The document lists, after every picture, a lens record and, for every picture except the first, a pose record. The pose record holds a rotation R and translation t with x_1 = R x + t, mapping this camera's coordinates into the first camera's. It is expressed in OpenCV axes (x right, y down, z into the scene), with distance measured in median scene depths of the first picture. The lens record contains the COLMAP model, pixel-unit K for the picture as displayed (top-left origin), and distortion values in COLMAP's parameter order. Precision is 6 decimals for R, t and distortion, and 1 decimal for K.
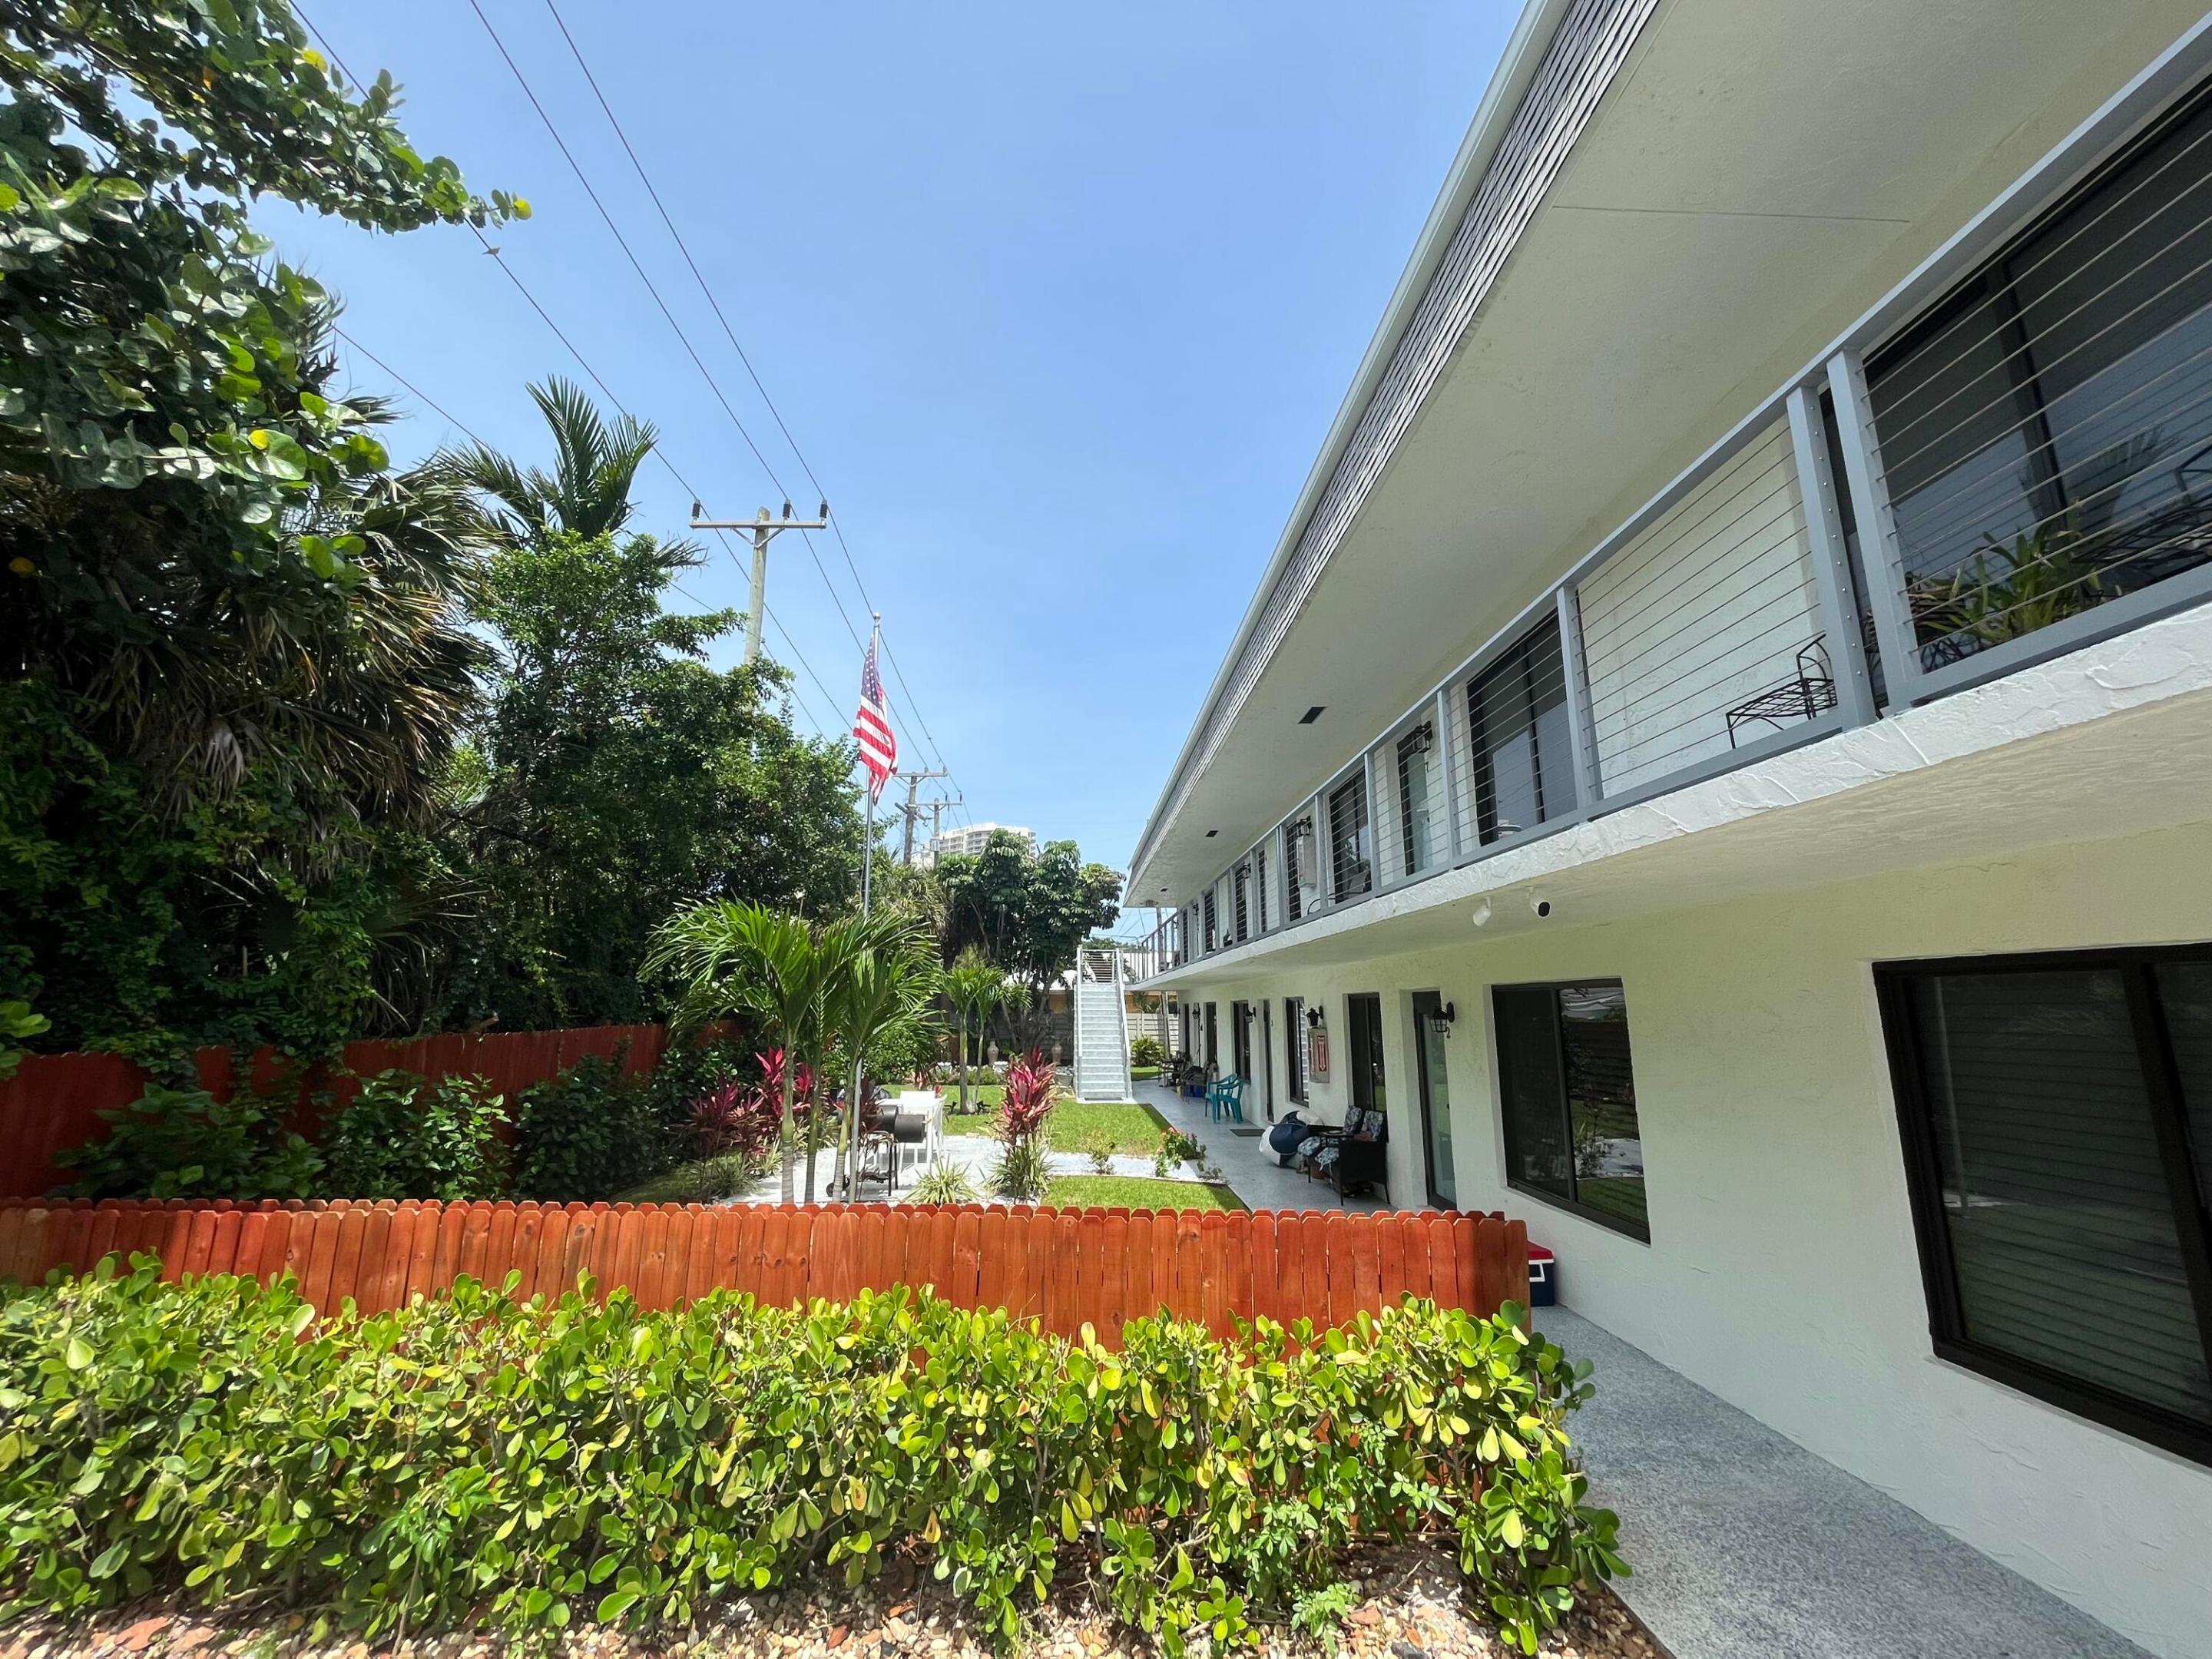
lens RADIAL K [[892.7, 0, 1112.3], [0, 892.7, 830.0], [0, 0, 1]] dist [0.001556, -0.001853]
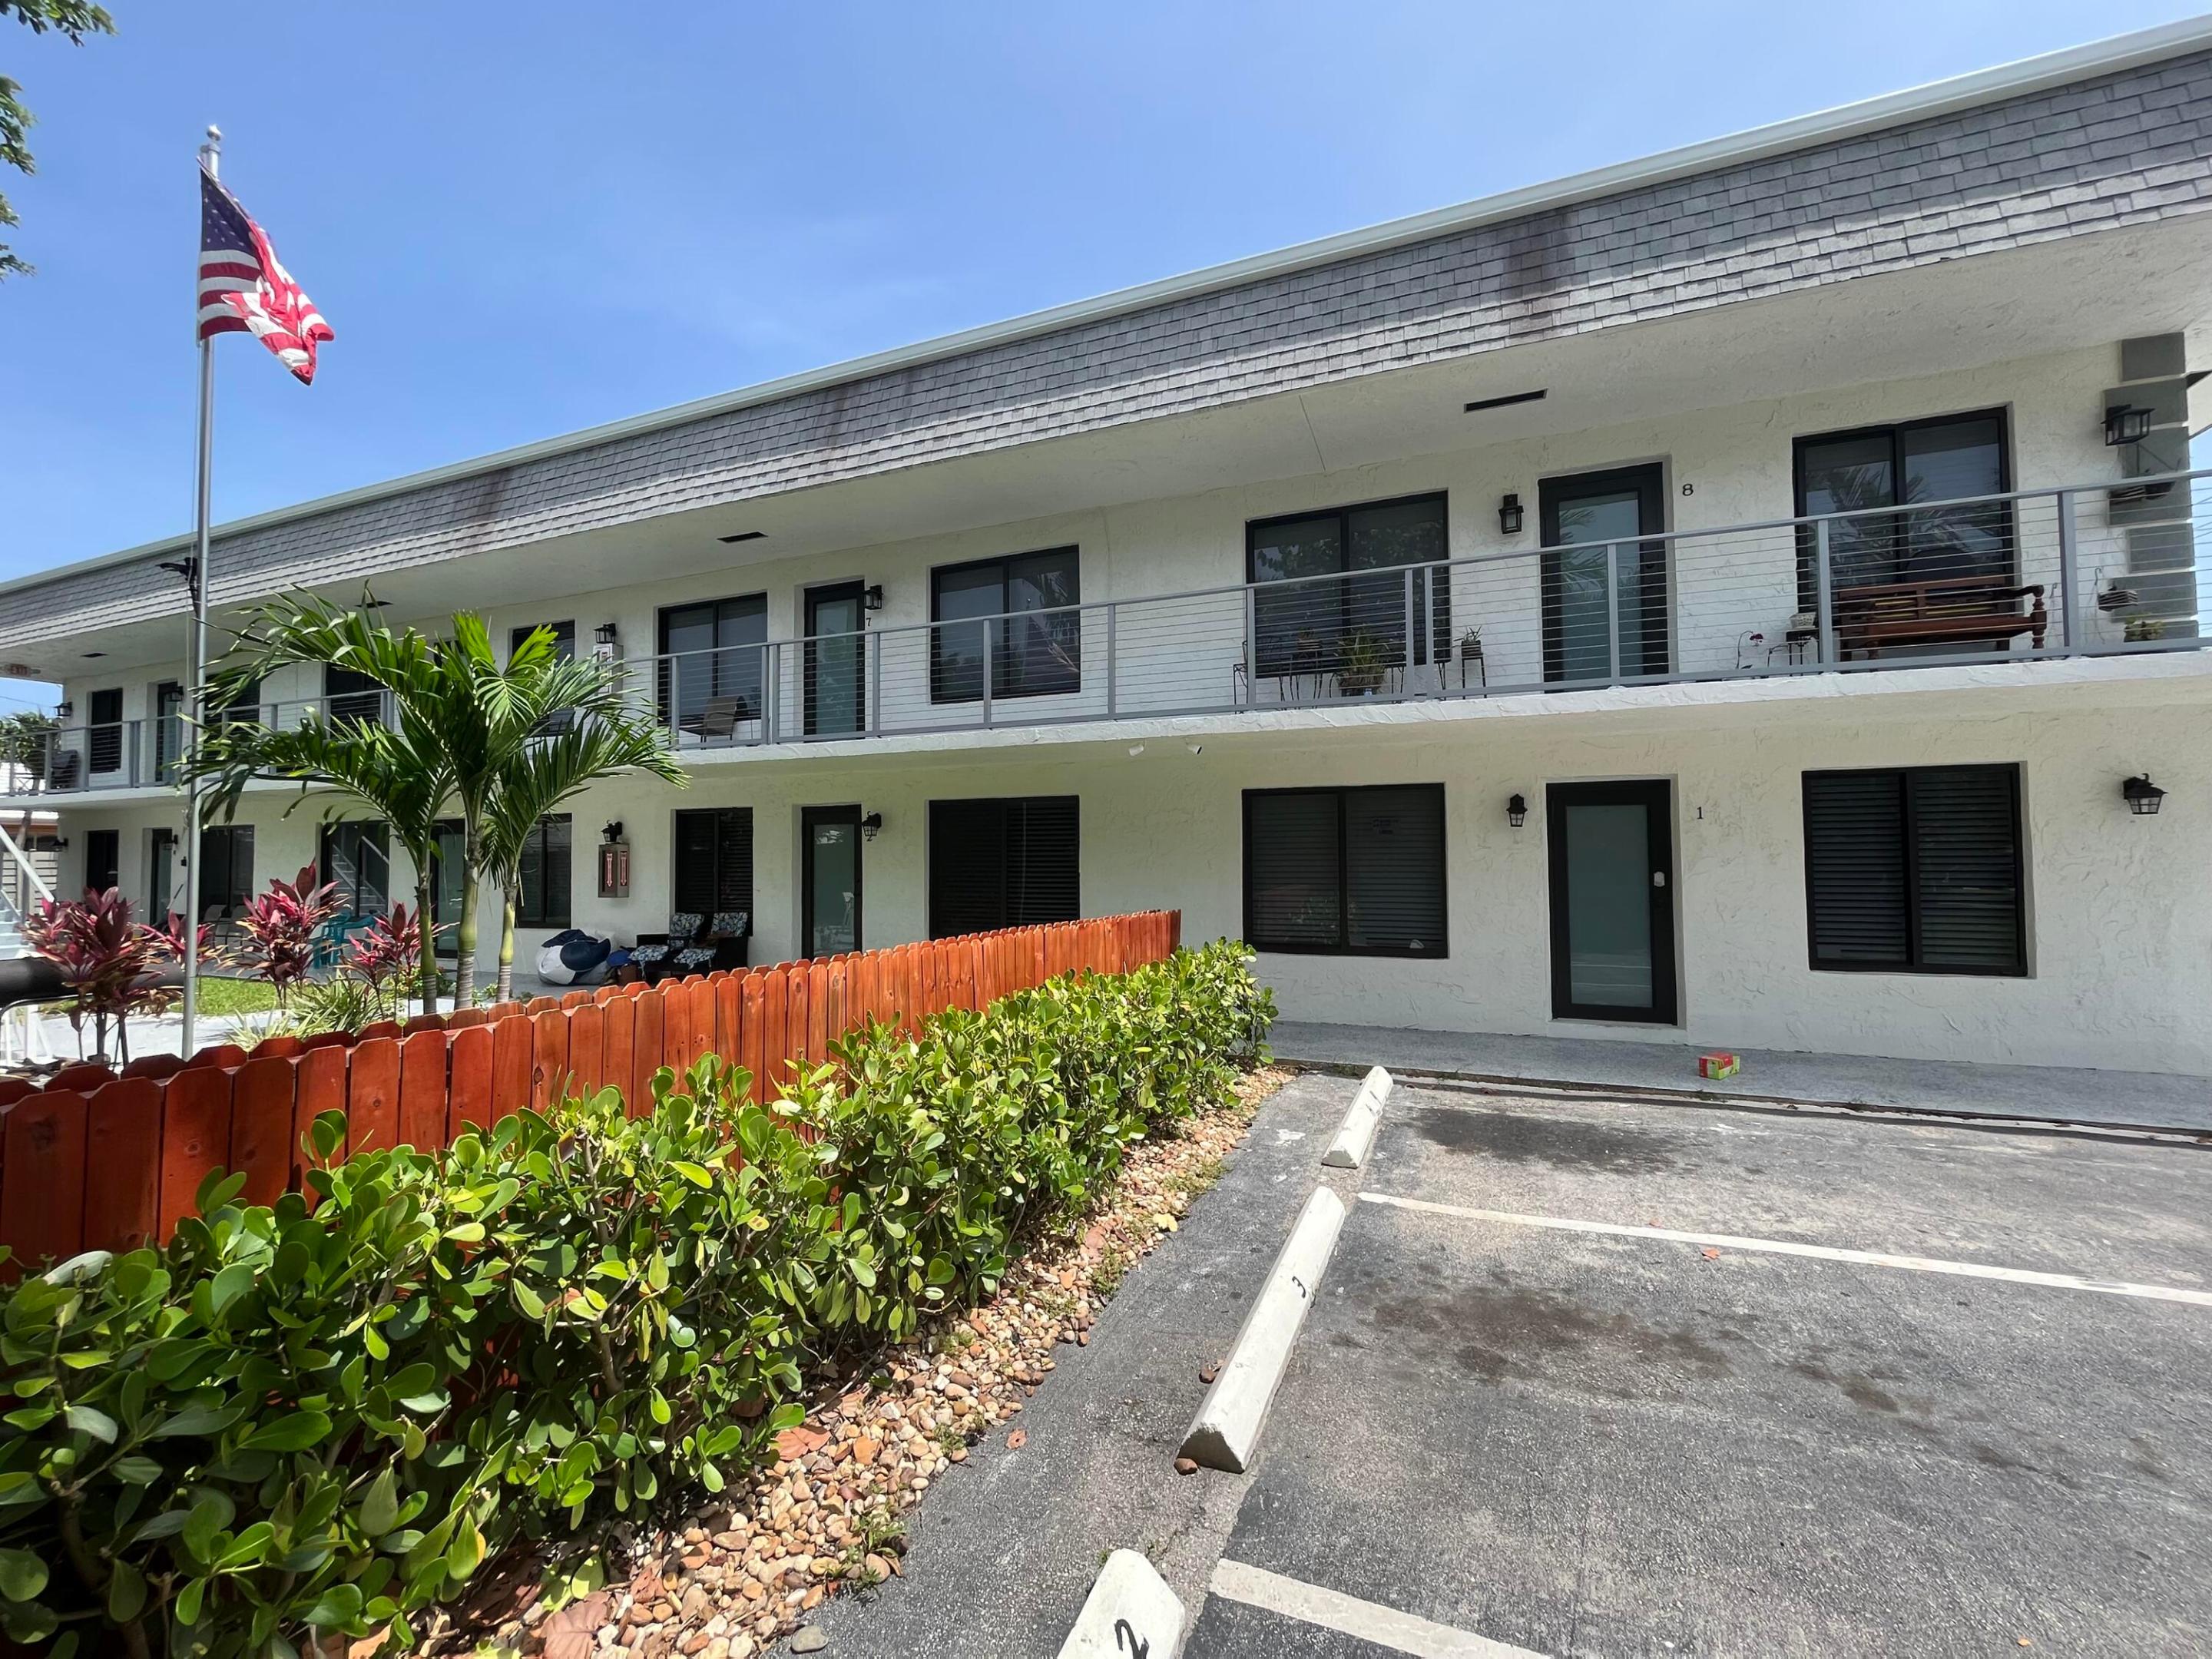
lens RADIAL K [[892.7, 0, 1105.6], [0, 892.7, 827.8], [0, 0, 1]] dist [0.001556, -0.001853]
pose [[0.430848, 0.020543, 0.902190, -0.623593], [-0.170879, 0.983511, 0.059209, 0.082545], [-0.886098, -0.179675, 0.427255, 0.166590]]
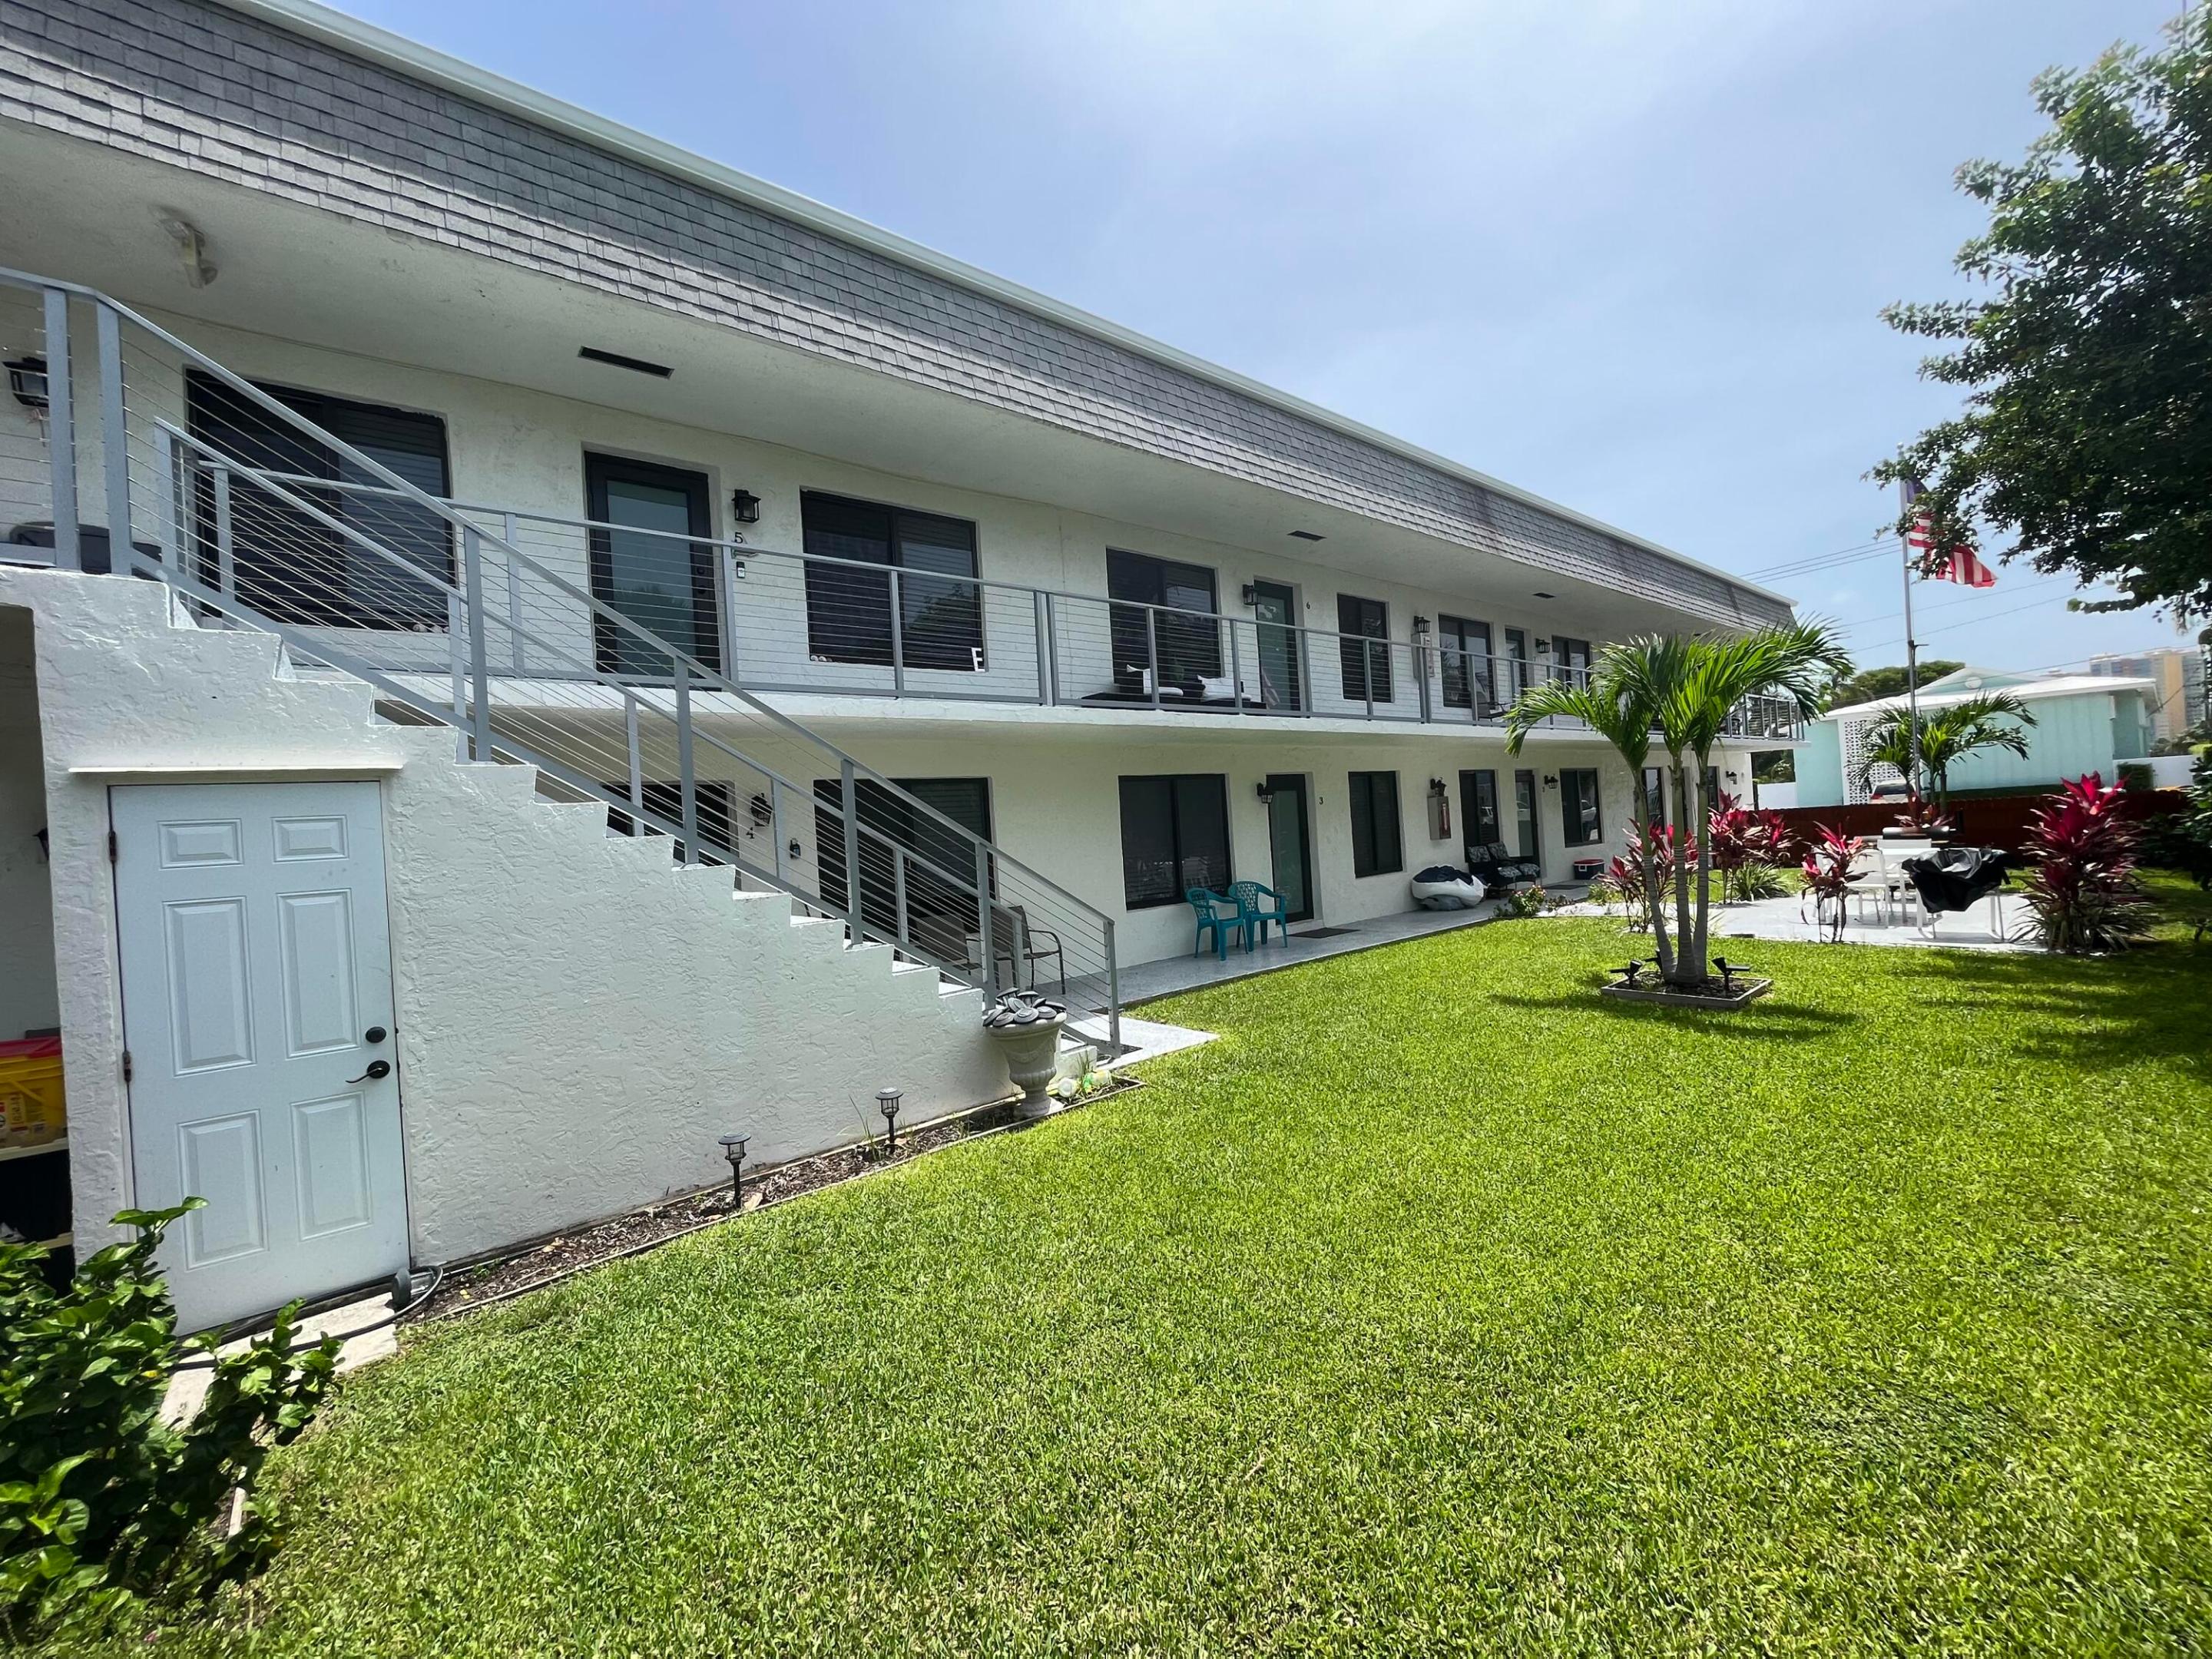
lens RADIAL K [[892.7, 0, 1072.2], [0, 892.7, 819.1], [0, 0, 1]] dist [0.001556, -0.001853]
pose [[-0.572514, 0.040777, 0.818880, -0.589005], [-0.103526, 0.987173, -0.121537, 0.296450], [-0.813333, -0.154356, -0.560949, 1.241987]]
